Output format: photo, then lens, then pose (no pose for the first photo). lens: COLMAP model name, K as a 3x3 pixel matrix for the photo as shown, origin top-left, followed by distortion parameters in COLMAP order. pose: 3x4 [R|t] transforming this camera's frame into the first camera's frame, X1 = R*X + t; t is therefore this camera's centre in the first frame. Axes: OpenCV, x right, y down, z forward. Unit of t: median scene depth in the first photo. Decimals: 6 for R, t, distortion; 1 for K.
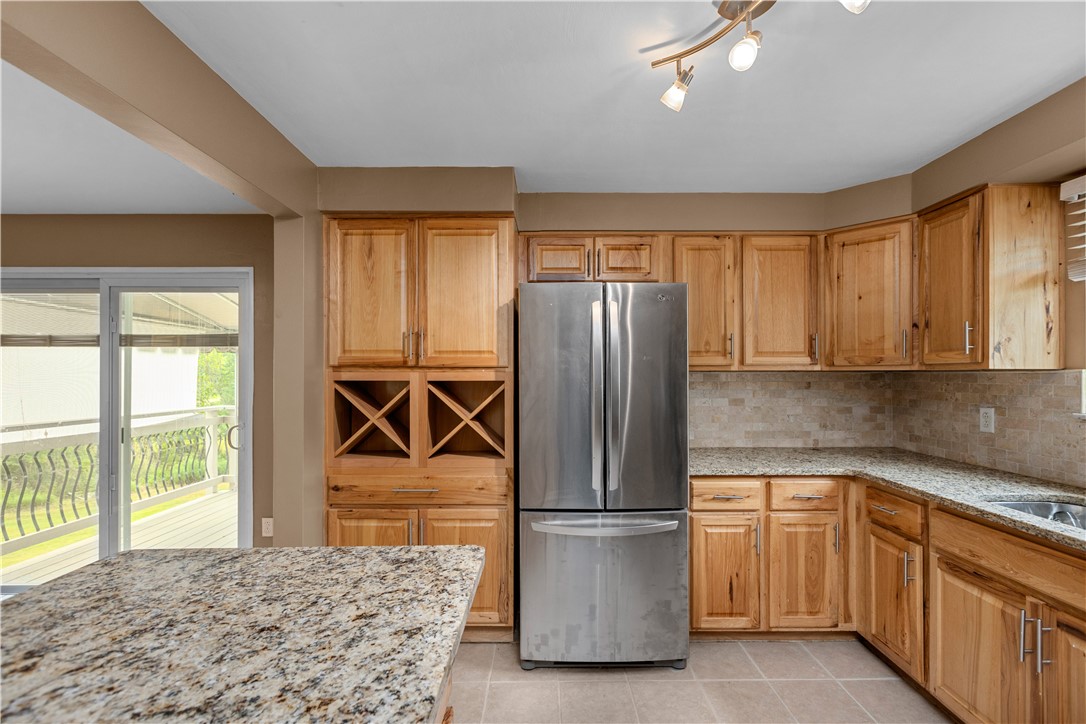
lens RADIAL K [[488.9, 0, 549.0], [0, 488.9, 369.0], [0, 0, 1]] dist [0.002406, -0.001990]
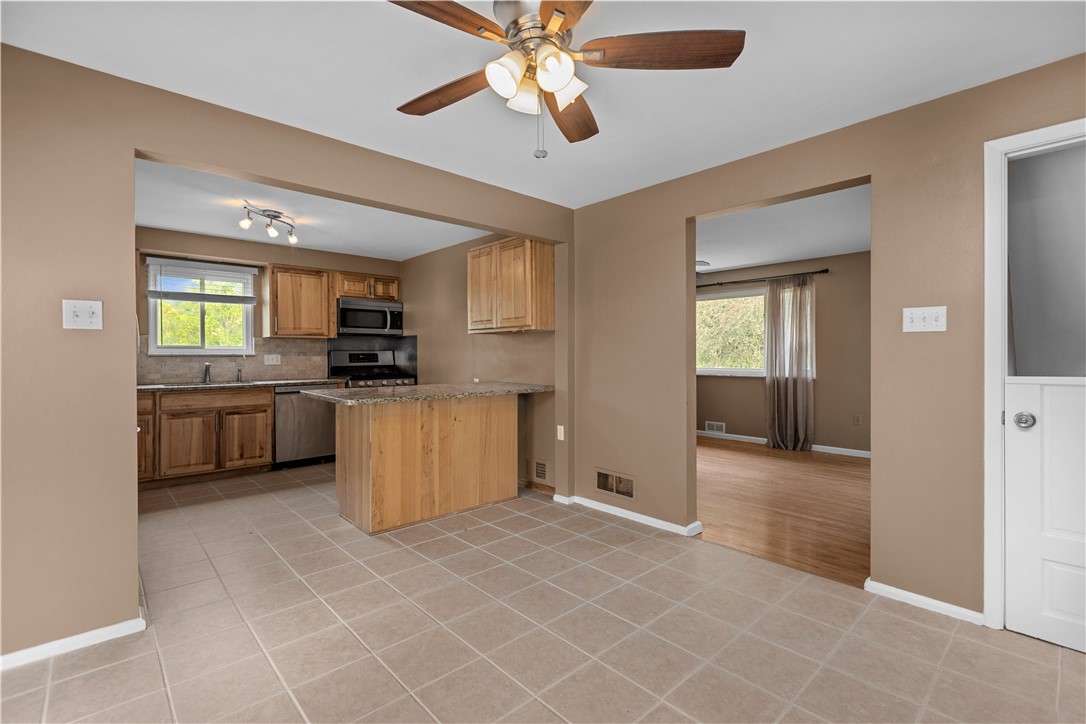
lens RADIAL K [[488.9, 0, 544.2], [0, 488.9, 358.0], [0, 0, 1]] dist [0.002406, -0.001990]
pose [[-0.672708, -0.001505, 0.739906, -1.655195], [-0.005229, 0.999983, -0.002720, 0.089344], [-0.739890, -0.005699, -0.672704, 0.970231]]
